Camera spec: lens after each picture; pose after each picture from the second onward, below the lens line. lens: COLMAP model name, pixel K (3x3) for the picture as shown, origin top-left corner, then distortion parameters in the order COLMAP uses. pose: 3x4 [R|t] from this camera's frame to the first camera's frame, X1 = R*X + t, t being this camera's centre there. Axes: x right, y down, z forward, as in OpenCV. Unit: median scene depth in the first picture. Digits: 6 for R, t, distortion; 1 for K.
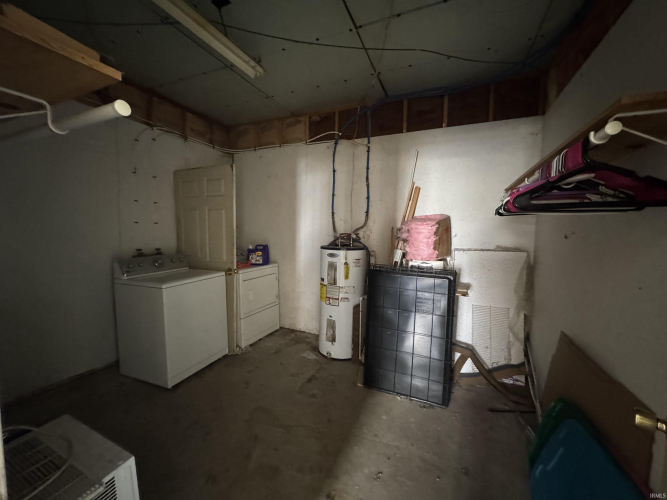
lens RADIAL K [[264.7, 0, 332.8], [0, 264.7, 249.9], [0, 0, 1]] dist [-0.000170, 0.000240]
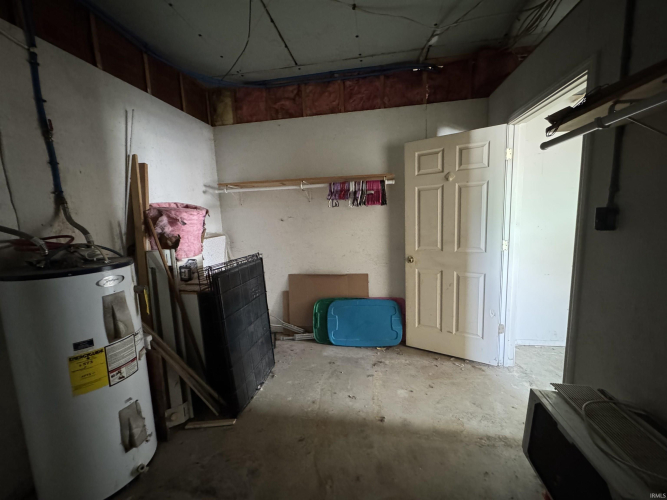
lens RADIAL K [[264.7, 0, 332.8], [0, 264.7, 249.9], [0, 0, 1]] dist [-0.000170, 0.000240]
pose [[-0.238879, -0.140664, 0.960807, -0.558382], [0.109647, 0.979217, 0.170620, -0.073894], [-0.964839, 0.146107, -0.218491, 0.709503]]
